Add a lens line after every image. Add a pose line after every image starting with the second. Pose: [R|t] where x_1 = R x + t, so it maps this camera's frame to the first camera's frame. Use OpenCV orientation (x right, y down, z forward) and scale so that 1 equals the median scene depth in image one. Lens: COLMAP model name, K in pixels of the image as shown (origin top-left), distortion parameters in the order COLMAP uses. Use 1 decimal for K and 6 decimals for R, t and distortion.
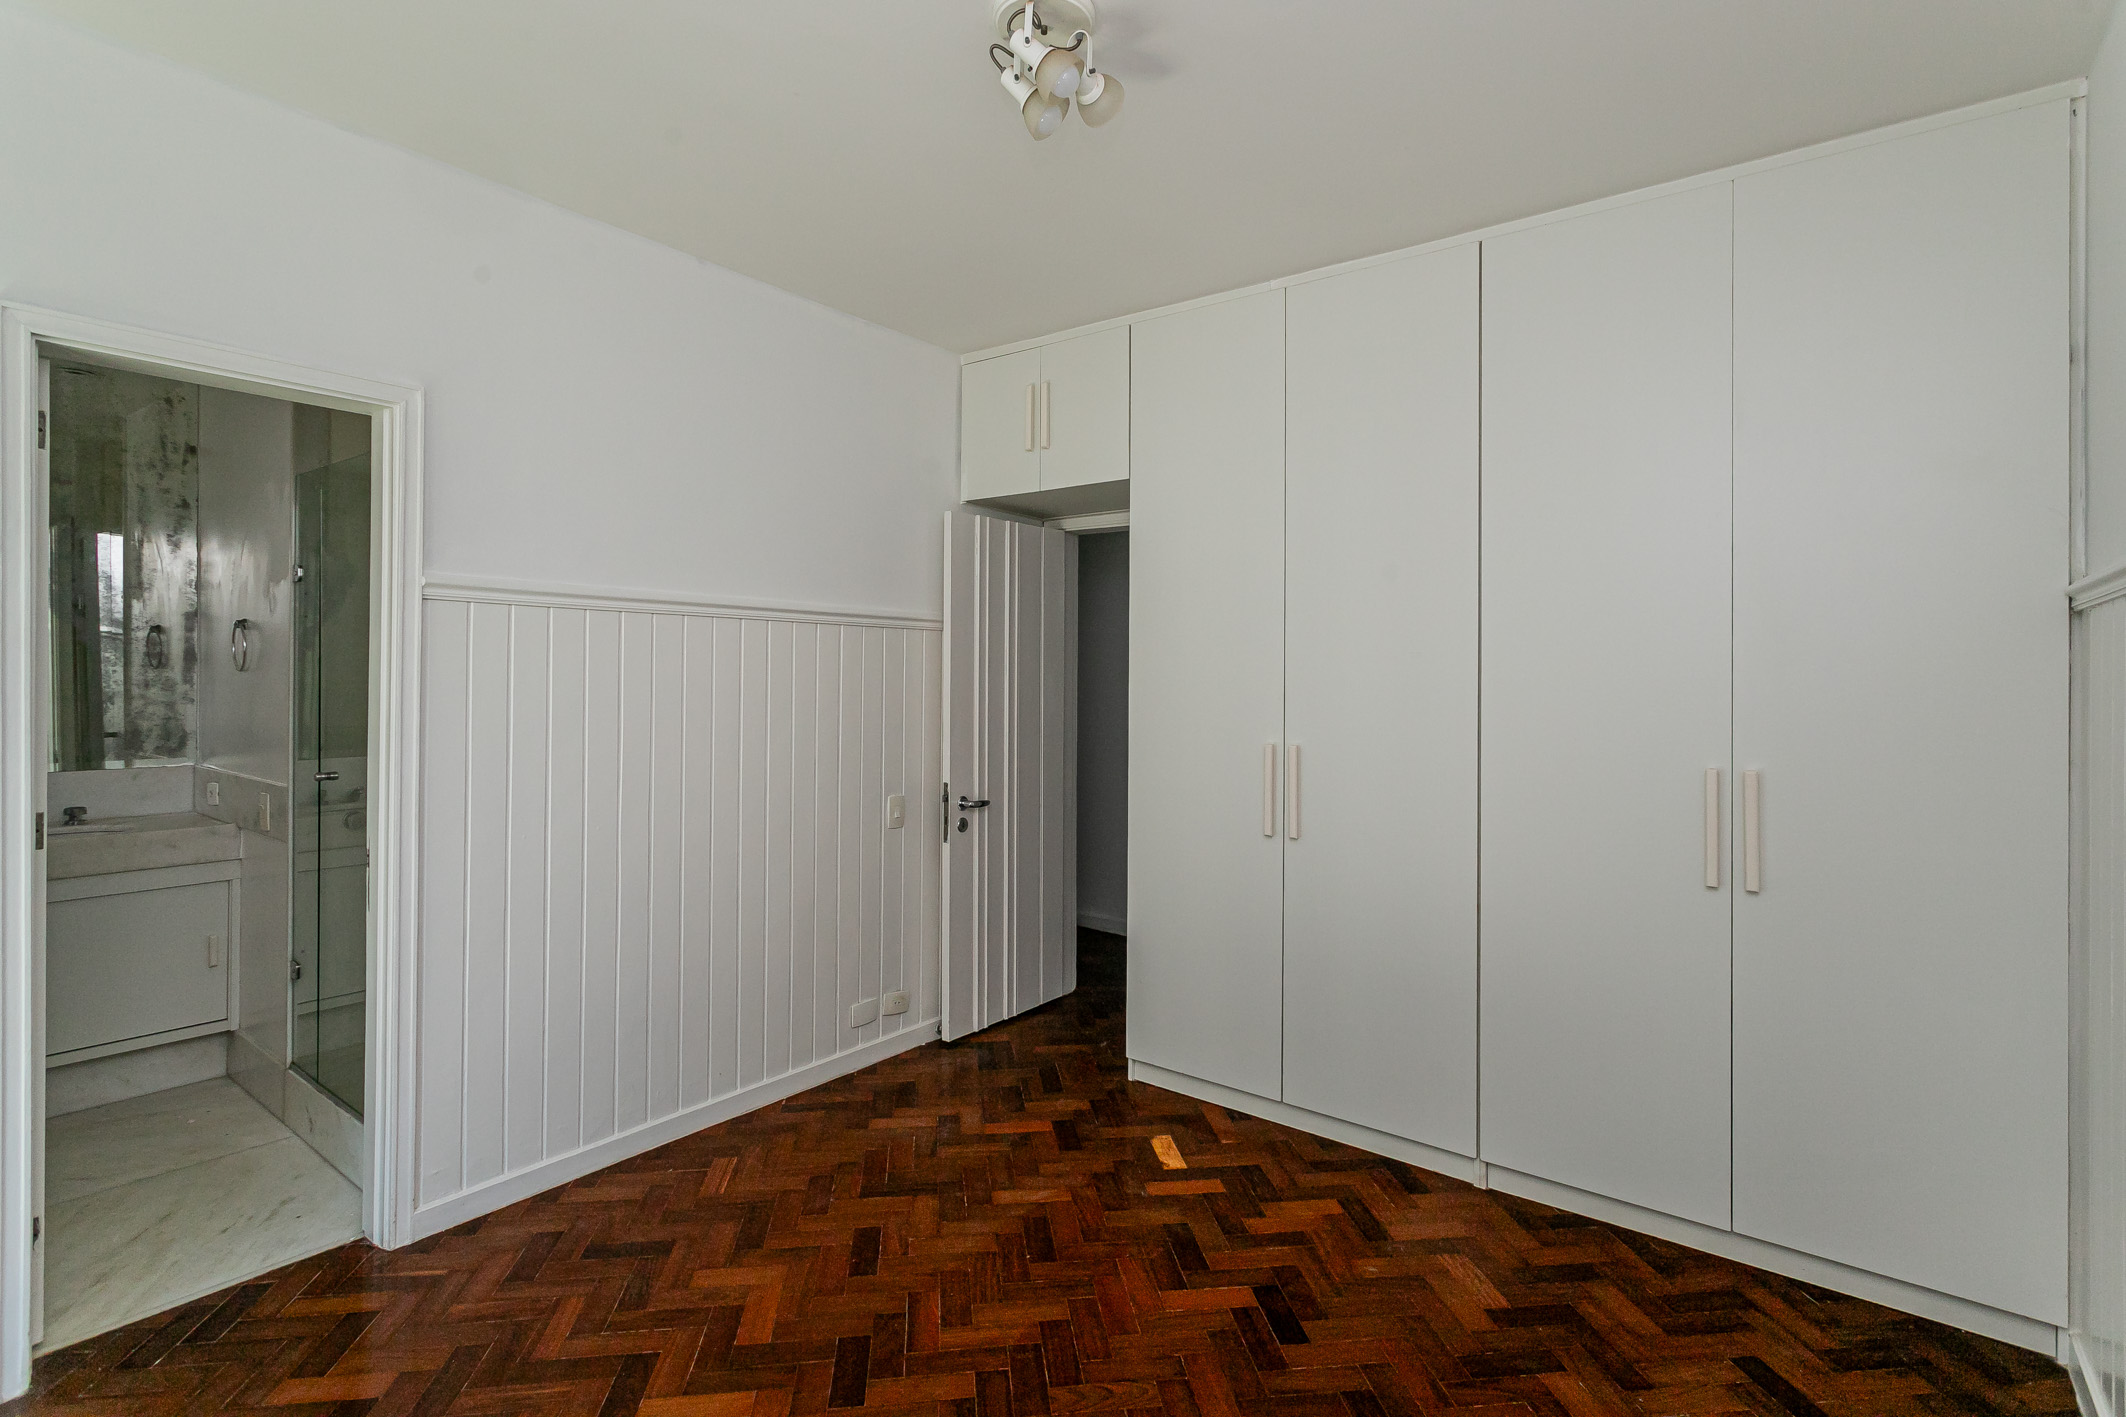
lens RADIAL K [[1018.6, 0, 1056.5], [0, 1018.6, 673.1], [0, 0, 1]] dist [0.010723, -0.000906]
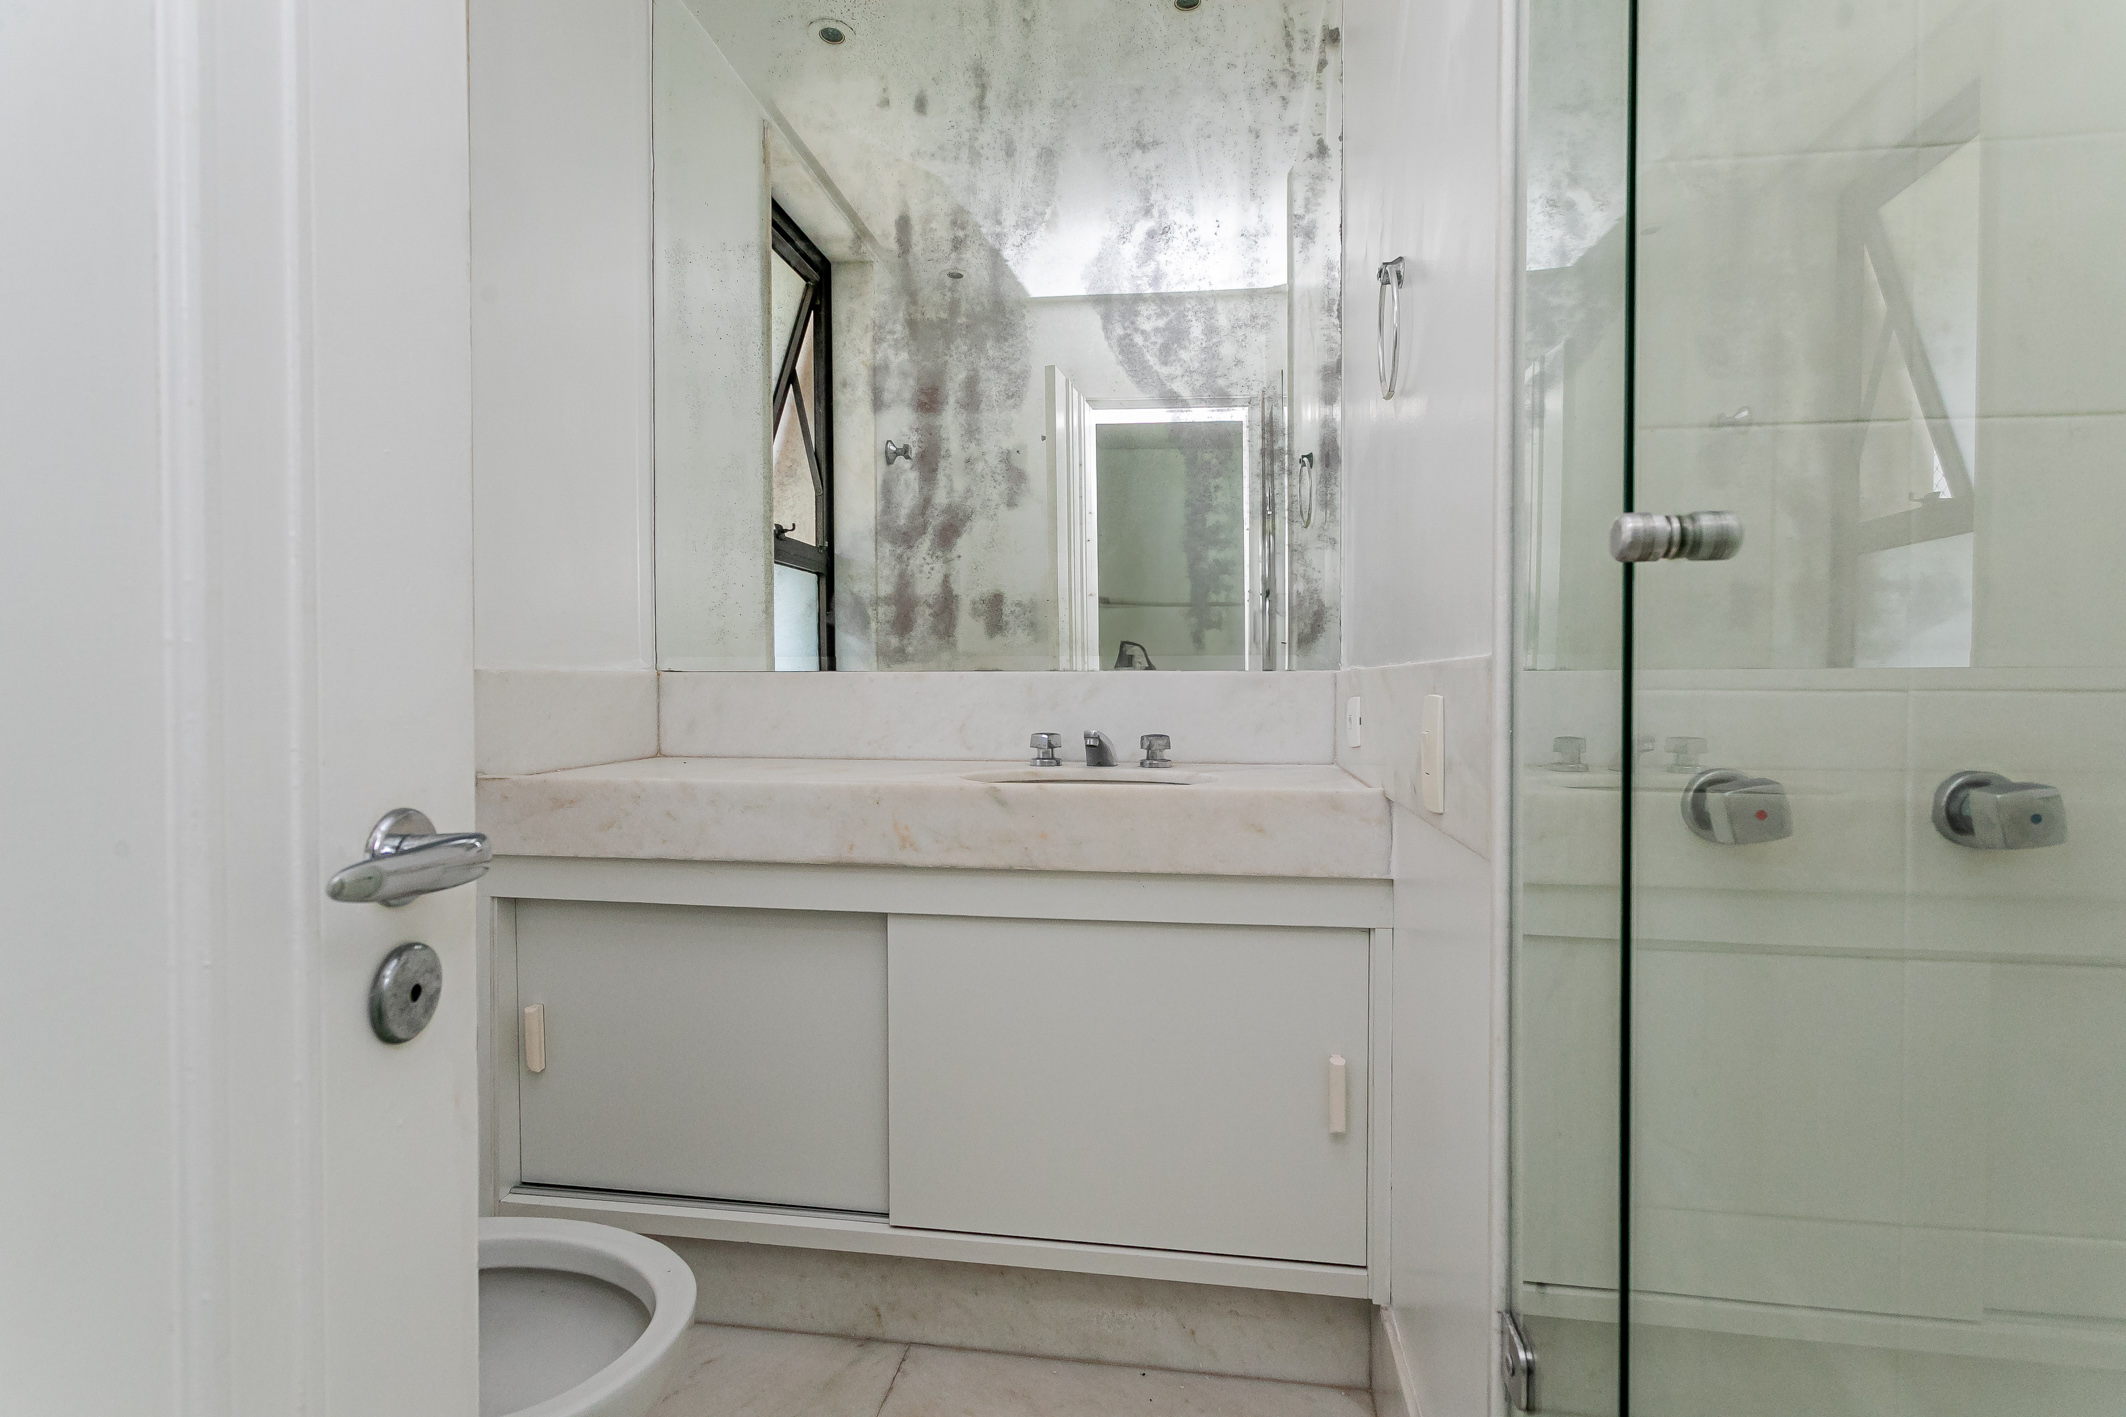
lens RADIAL K [[1018.6, 0, 1065.8], [0, 1018.6, 706.8], [0, 0, 1]] dist [0.010723, -0.000906]
pose [[0.495546, 0.007389, -0.868550, -0.478581], [0.007775, 0.999886, 0.012943, 0.100589], [0.868547, -0.013167, 0.495432, 0.644638]]
